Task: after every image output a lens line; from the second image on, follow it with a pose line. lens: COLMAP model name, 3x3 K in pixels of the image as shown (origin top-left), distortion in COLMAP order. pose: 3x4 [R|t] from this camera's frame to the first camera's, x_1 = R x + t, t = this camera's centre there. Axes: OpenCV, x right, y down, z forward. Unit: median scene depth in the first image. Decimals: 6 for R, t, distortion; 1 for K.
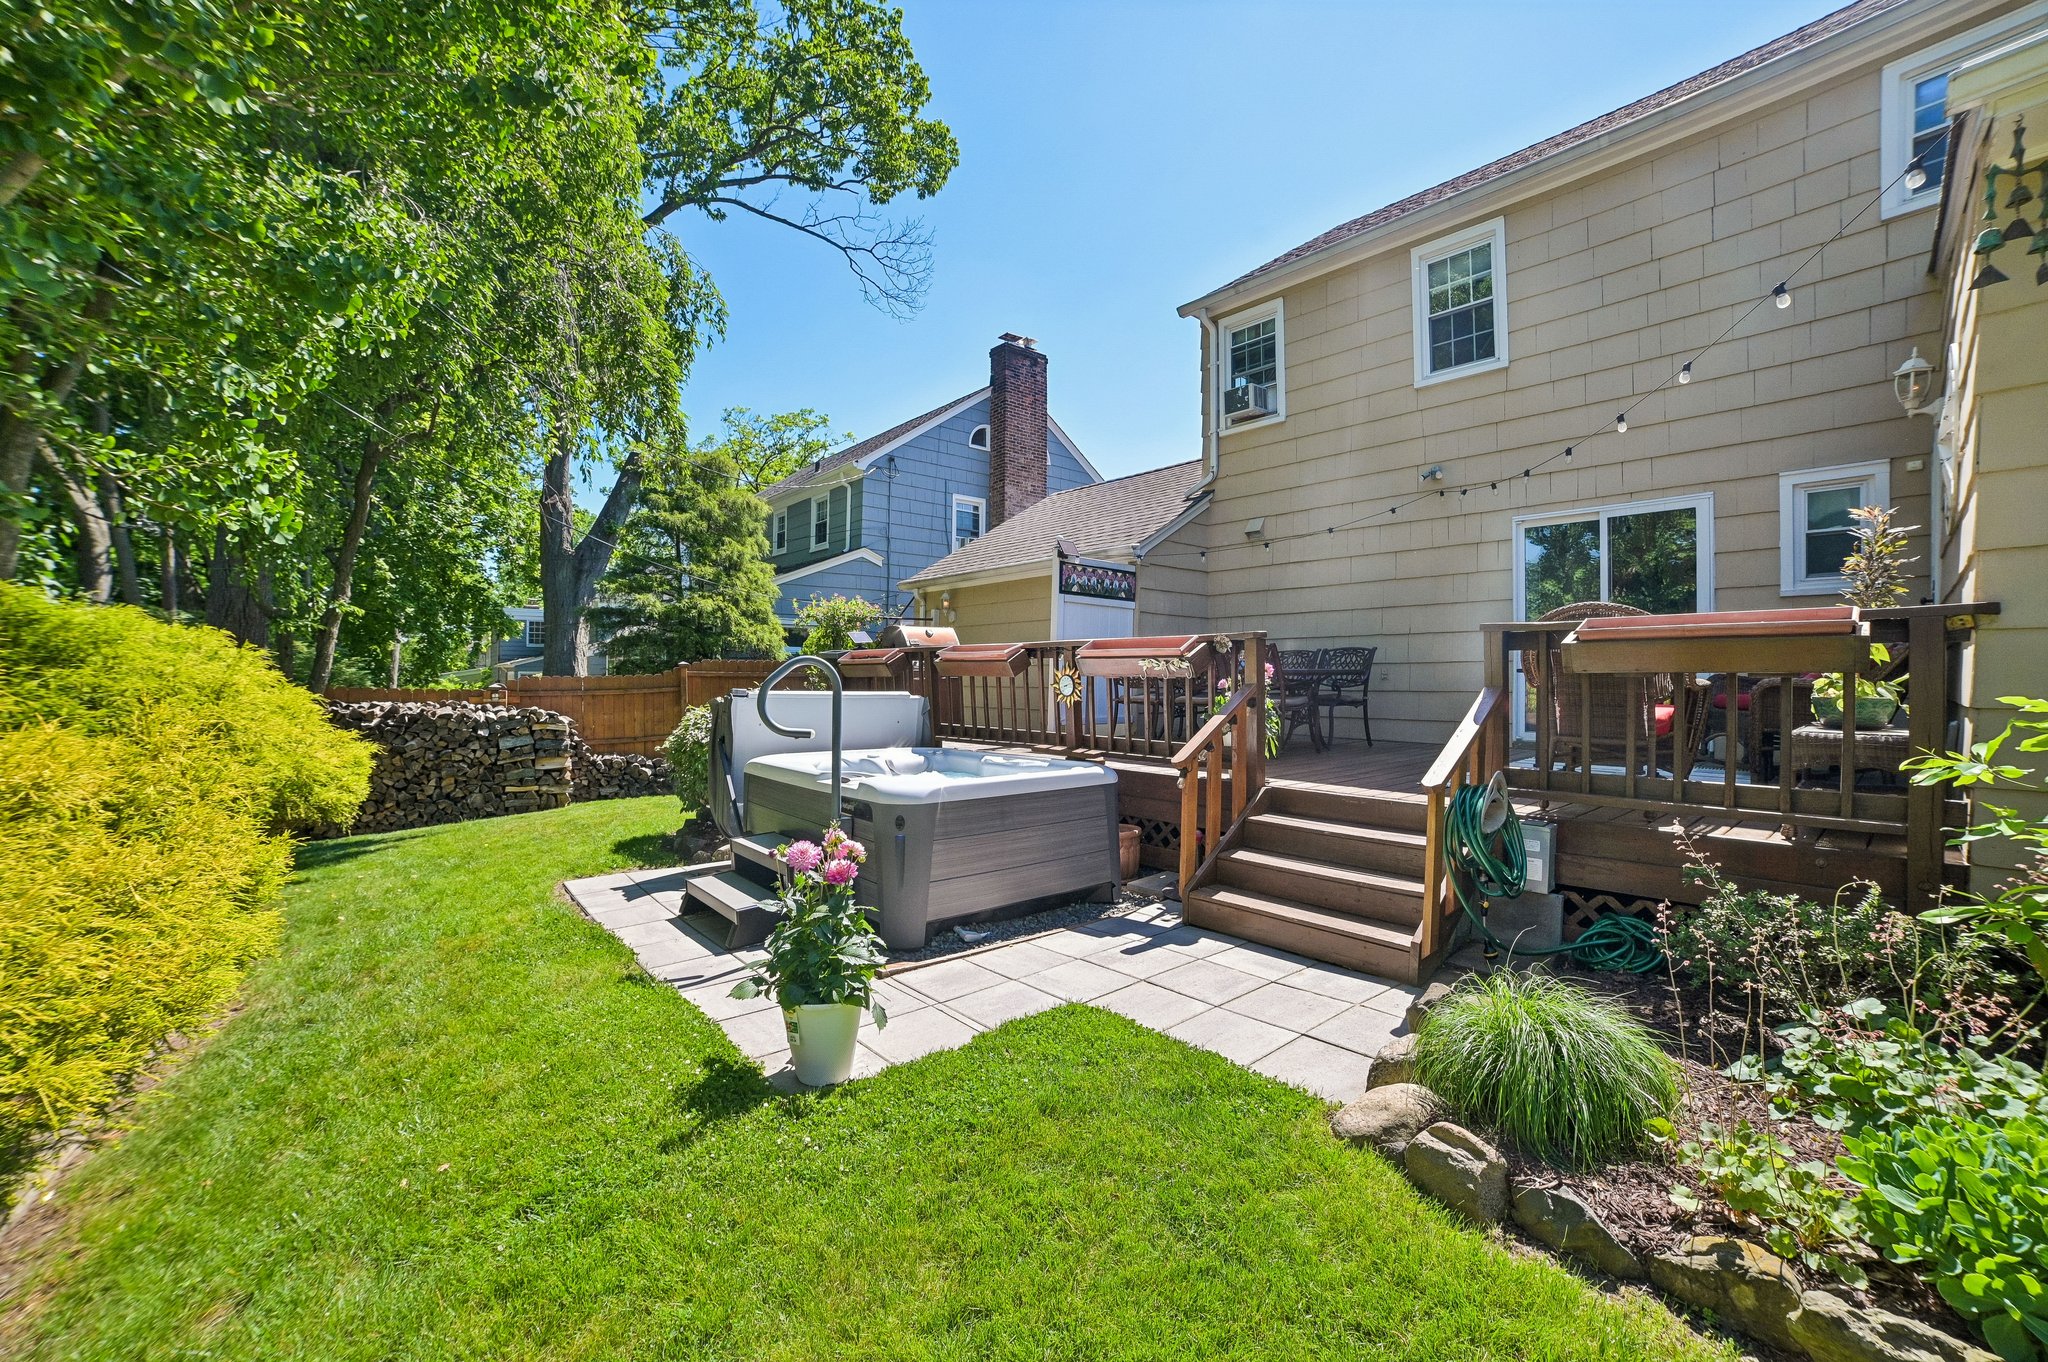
lens RADIAL K [[807.9, 0, 1027.2], [0, 807.9, 675.3], [0, 0, 1]] dist [-0.037251, 0.001162]
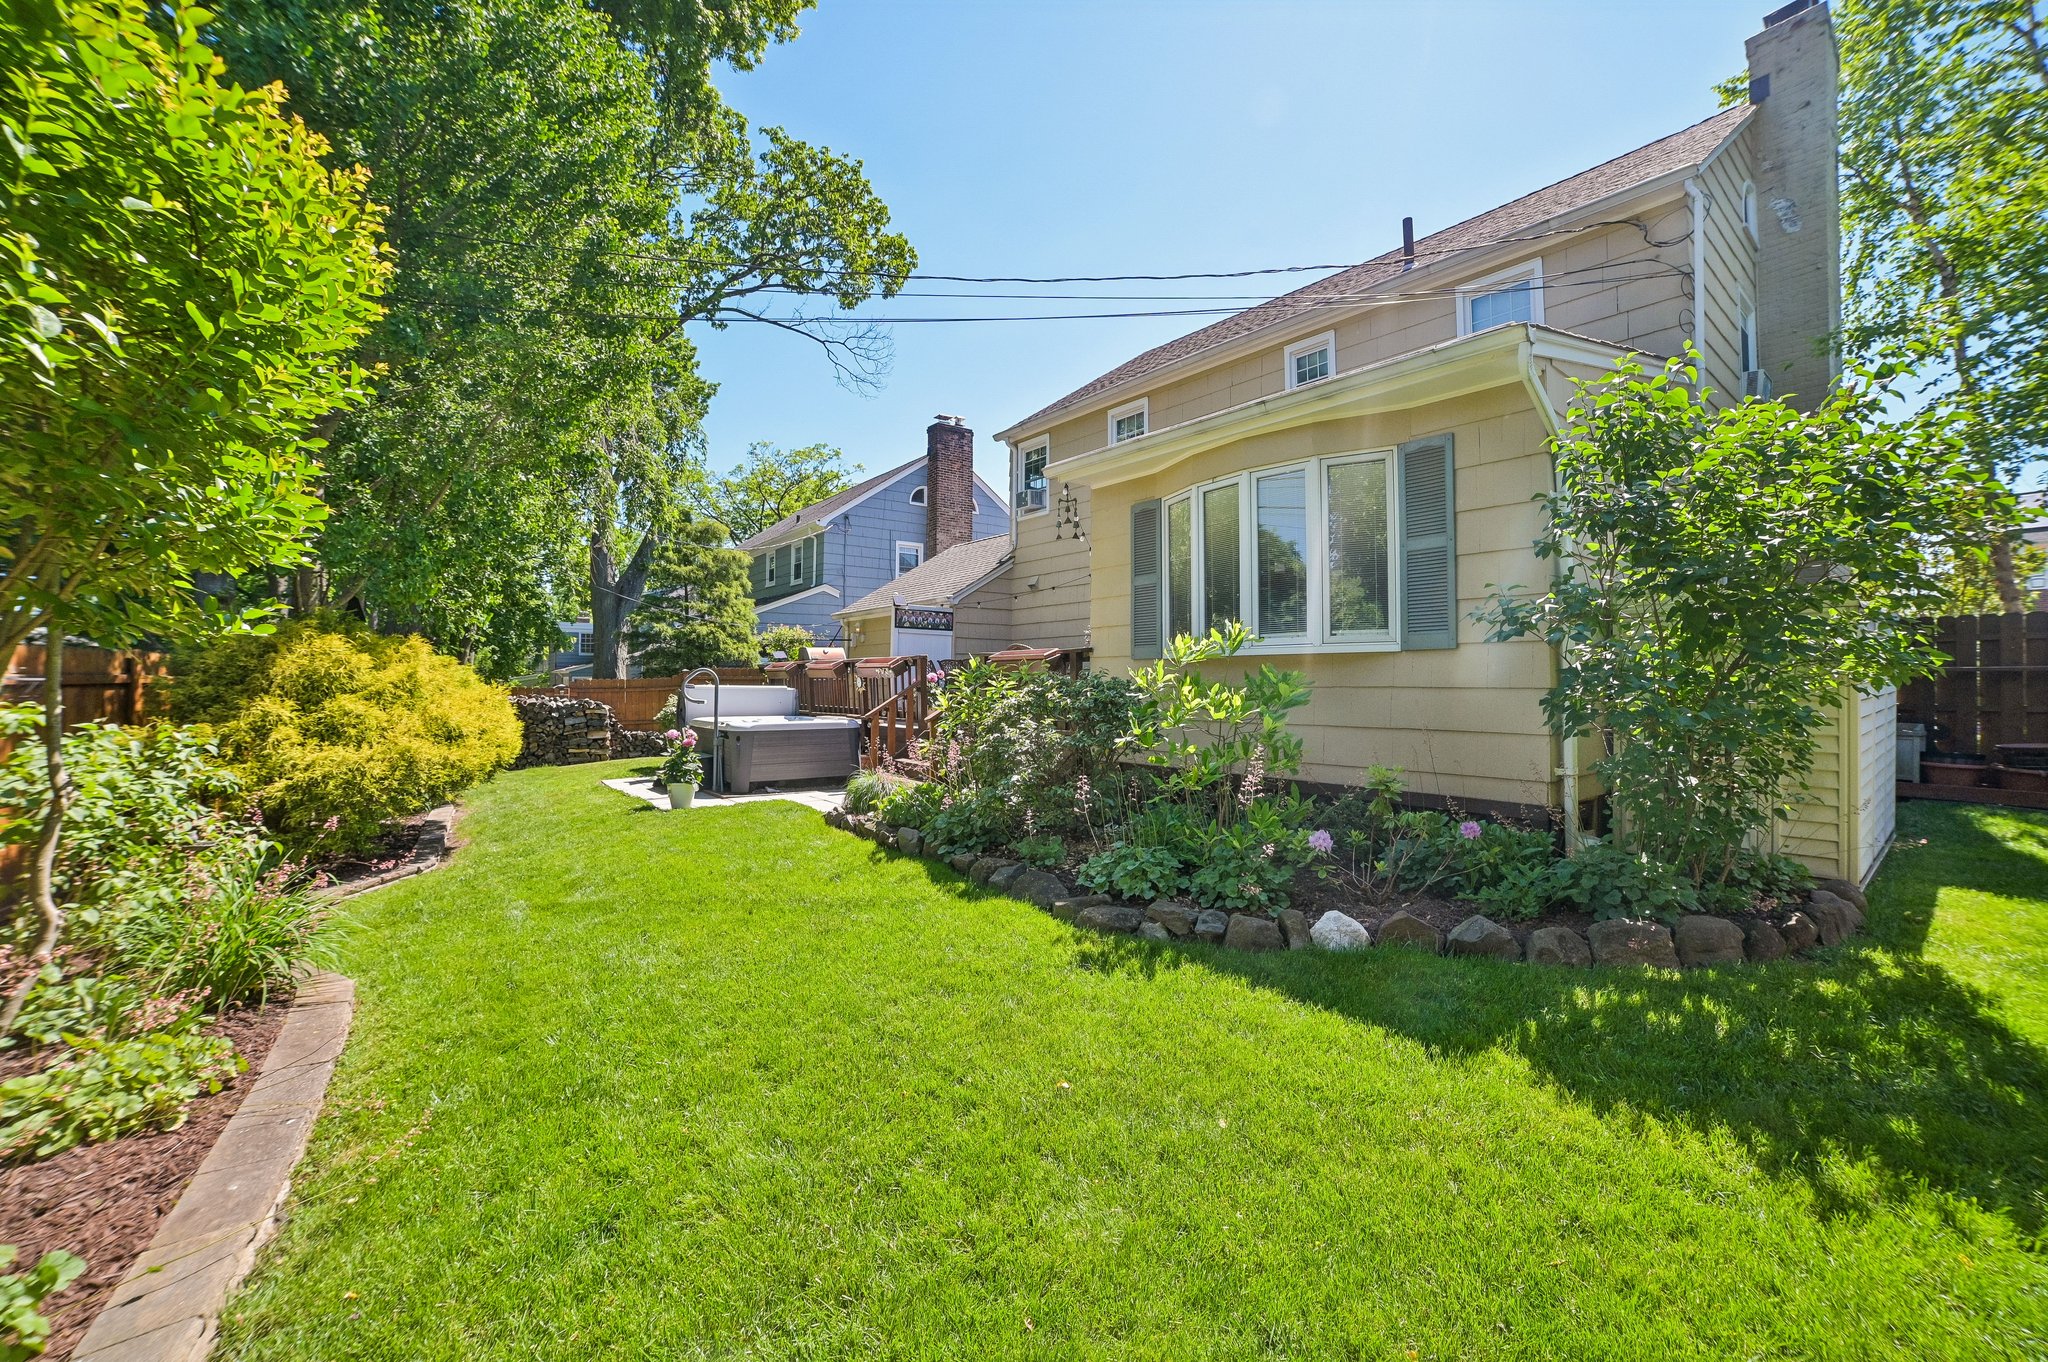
lens RADIAL K [[807.9, 0, 1027.8], [0, 807.9, 680.5], [0, 0, 1]] dist [-0.037251, 0.001162]
pose [[0.998837, -0.003432, -0.048093, 0.183573], [0.003376, 0.999994, -0.001246, 0.004680], [0.048097, 0.001082, 0.998842, -0.298835]]
